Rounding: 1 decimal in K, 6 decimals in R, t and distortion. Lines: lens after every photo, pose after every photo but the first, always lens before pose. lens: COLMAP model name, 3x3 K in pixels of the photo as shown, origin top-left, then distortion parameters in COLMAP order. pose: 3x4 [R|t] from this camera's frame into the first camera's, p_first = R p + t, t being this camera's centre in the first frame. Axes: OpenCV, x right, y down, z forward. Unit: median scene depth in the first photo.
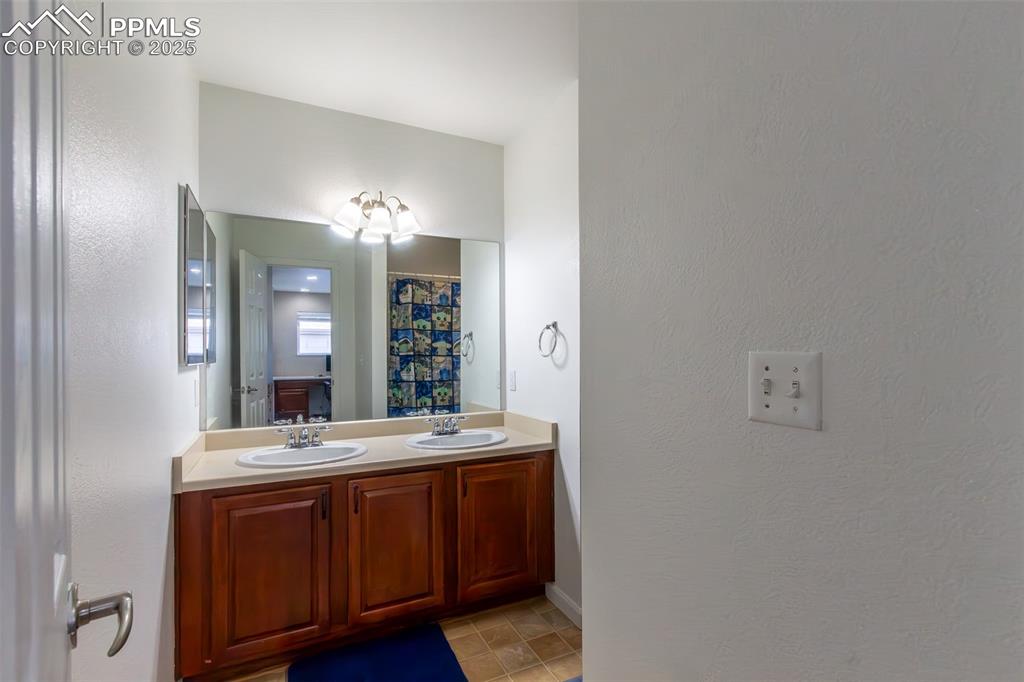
lens RADIAL K [[469.0, 0, 514.7], [0, 469.0, 344.7], [0, 0, 1]] dist [0.003402, 0.000219]
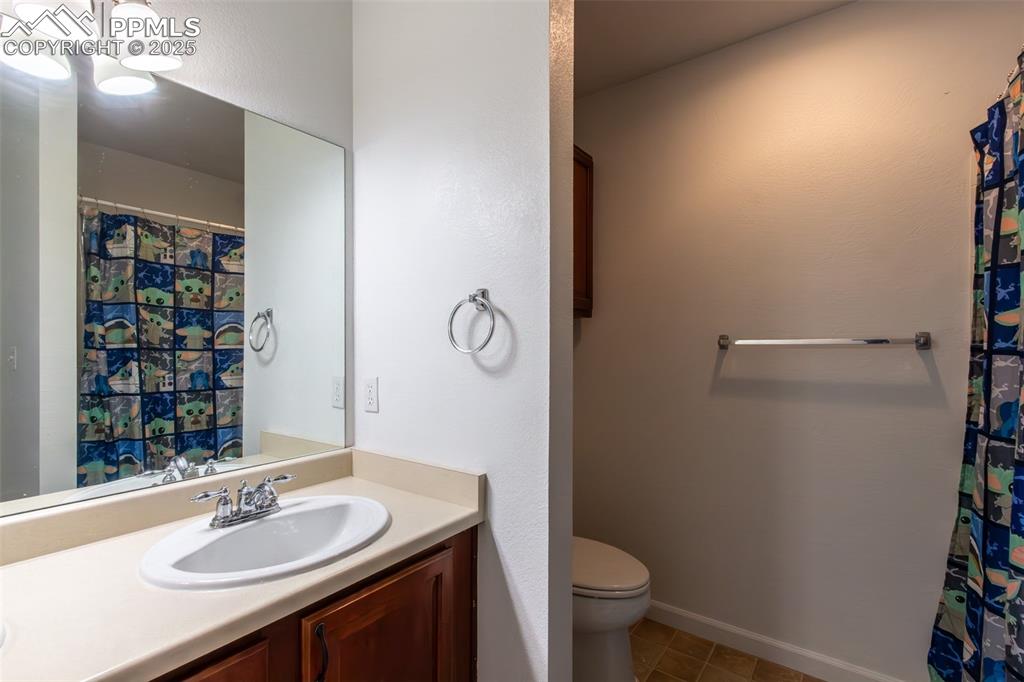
lens RADIAL K [[469.0, 0, 507.5], [0, 469.0, 346.1], [0, 0, 1]] dist [0.003402, 0.000219]
pose [[0.887828, 0.007183, 0.460119, -0.077271], [-0.013854, 0.999842, 0.011125, 0.006202], [-0.459967, -0.016251, 0.887787, 0.275537]]
